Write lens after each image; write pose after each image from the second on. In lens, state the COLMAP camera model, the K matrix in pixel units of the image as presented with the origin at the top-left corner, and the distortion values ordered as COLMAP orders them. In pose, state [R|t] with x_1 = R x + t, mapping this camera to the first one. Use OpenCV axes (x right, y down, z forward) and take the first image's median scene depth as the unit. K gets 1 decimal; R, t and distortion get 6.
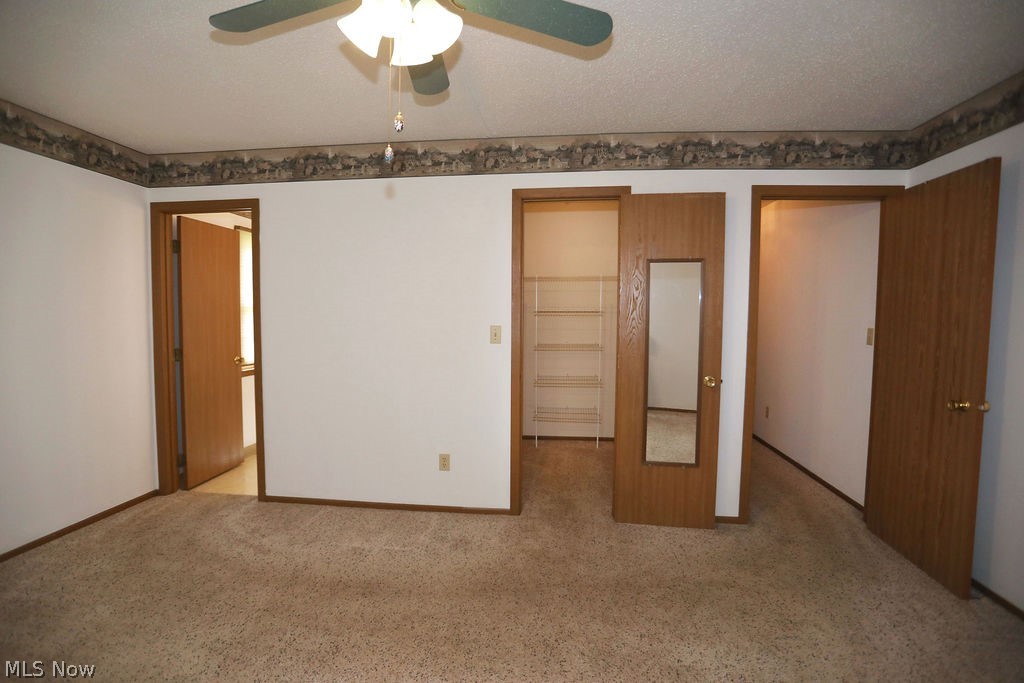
lens RADIAL K [[482.2, 0, 511.8], [0, 482.2, 354.4], [0, 0, 1]] dist [-0.039455, 0.001251]
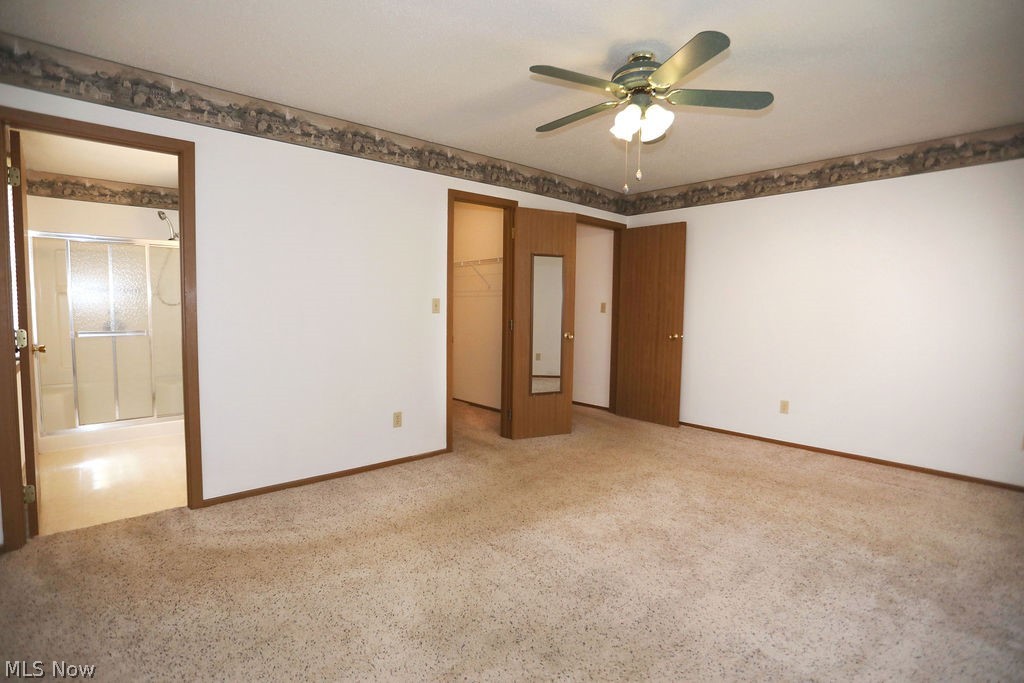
lens RADIAL K [[501.9, 0, 512.0], [0, 501.9, 341.5], [0, 0, 1]] dist [-0.053379, 0.026066]
pose [[0.667212, -0.053342, 0.742956, -0.859181], [0.046740, 0.998465, 0.029711, 0.020924], [-0.743400, 0.014902, 0.668681, 0.018577]]
